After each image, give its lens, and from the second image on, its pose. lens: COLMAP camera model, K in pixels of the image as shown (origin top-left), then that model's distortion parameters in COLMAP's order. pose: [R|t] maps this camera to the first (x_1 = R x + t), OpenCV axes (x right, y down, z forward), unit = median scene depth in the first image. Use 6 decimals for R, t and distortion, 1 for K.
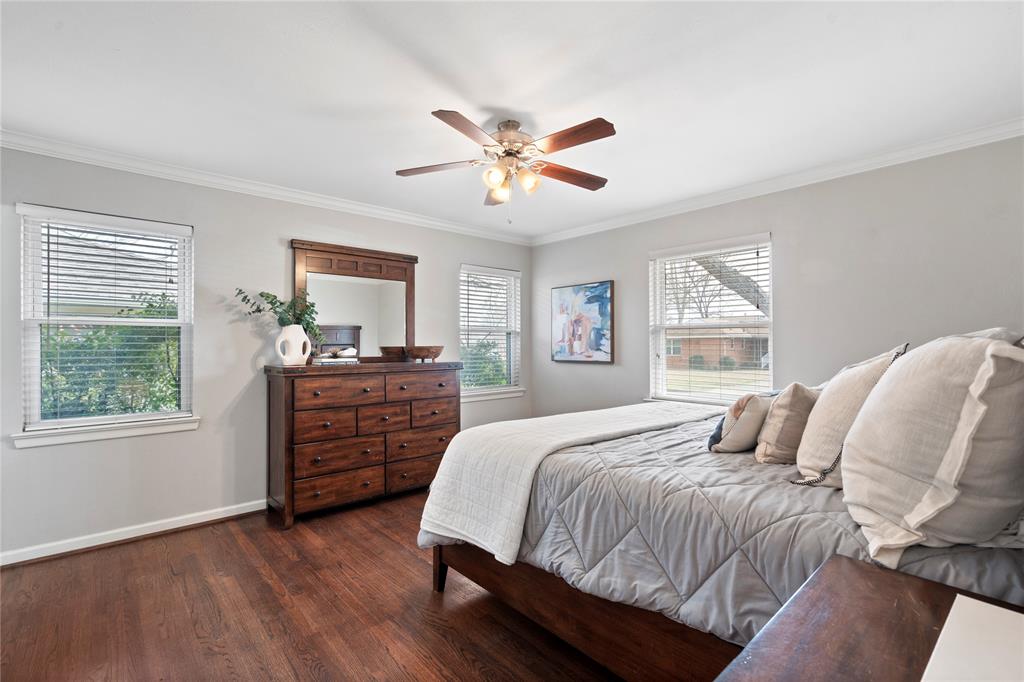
lens RADIAL K [[465.9, 0, 514.0], [0, 465.9, 344.6], [0, 0, 1]] dist [0.000073, -0.000107]
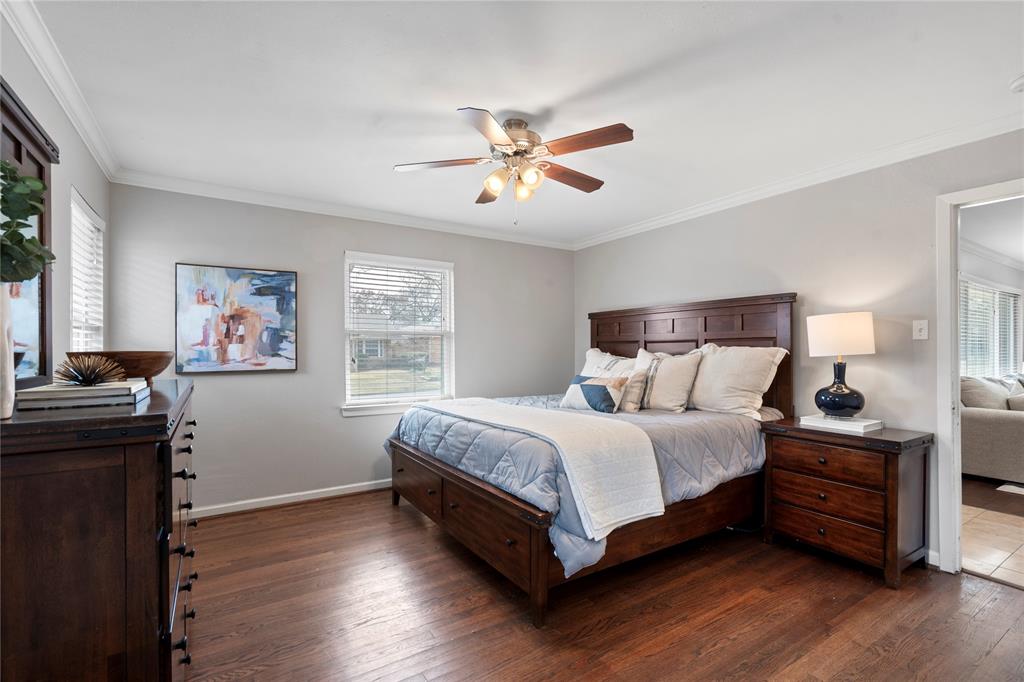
lens RADIAL K [[465.9, 0, 513.9], [0, 465.9, 346.6], [0, 0, 1]] dist [0.000073, -0.000107]
pose [[0.148164, 0.001238, 0.988962, -0.545823], [-0.000941, 0.999999, -0.001110, -0.003340], [-0.988962, -0.000766, 0.148165, 0.475385]]
